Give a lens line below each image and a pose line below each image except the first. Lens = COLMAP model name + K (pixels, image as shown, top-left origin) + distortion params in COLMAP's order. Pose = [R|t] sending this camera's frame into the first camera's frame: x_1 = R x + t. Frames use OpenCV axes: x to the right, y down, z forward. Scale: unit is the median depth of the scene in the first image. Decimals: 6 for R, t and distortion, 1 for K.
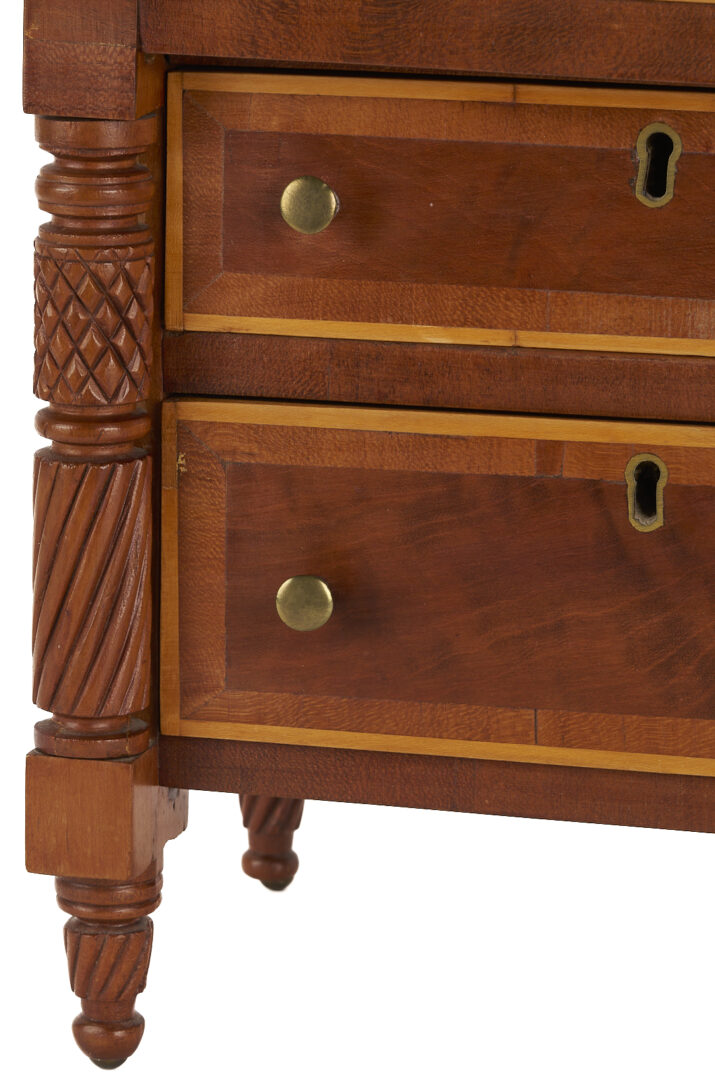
lens RADIAL K [[5787.3, 0, 357.5], [0, 5787.3, 540.0], [0, 0, 1]] dist [-0.236850, 8.181901]
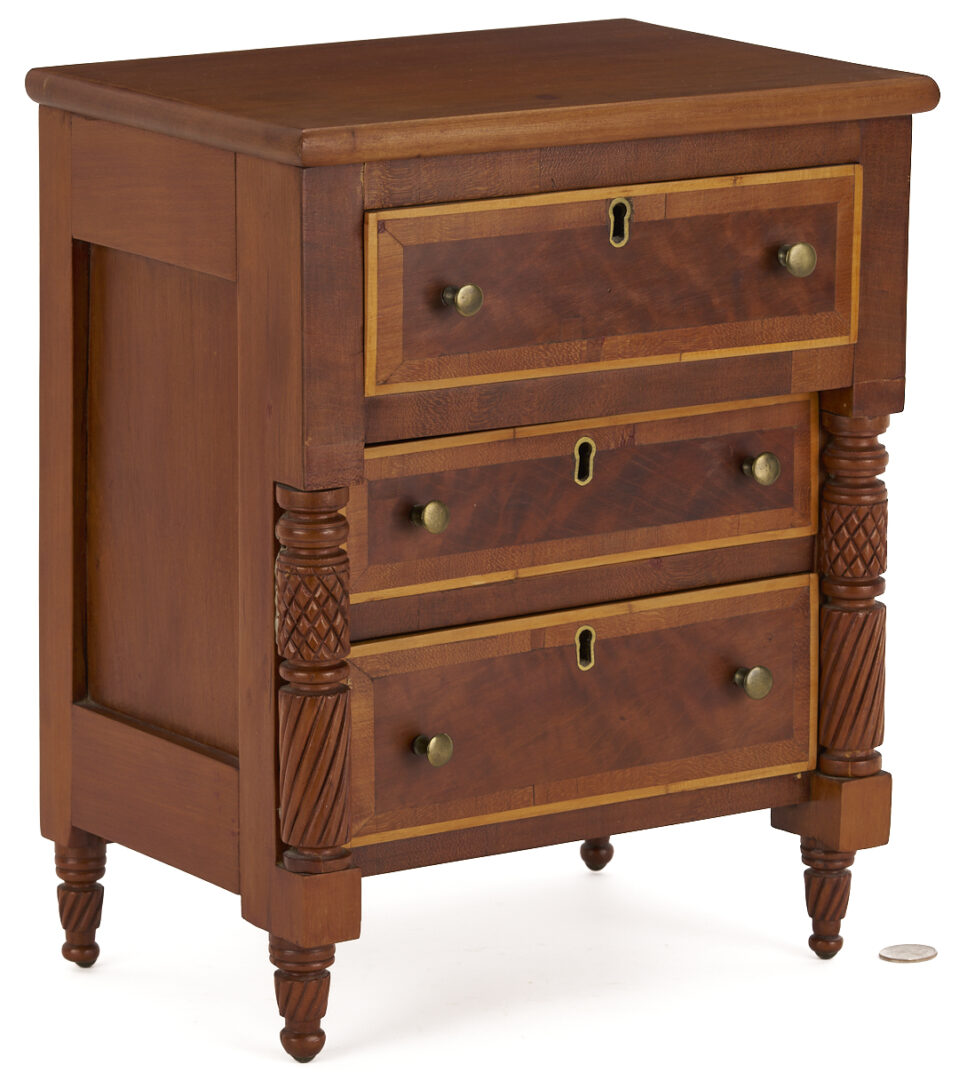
lens RADIAL K [[5819.9, 0, 479.5], [0, 5819.9, 540.0], [0, 0, 1]] dist [-0.254252, 3.589594]
pose [[0.670520, -0.169084, 0.722367, -1.206241], [0.167023, 0.983090, 0.075076, -0.173347], [-0.722846, 0.070312, 0.687423, -0.177462]]
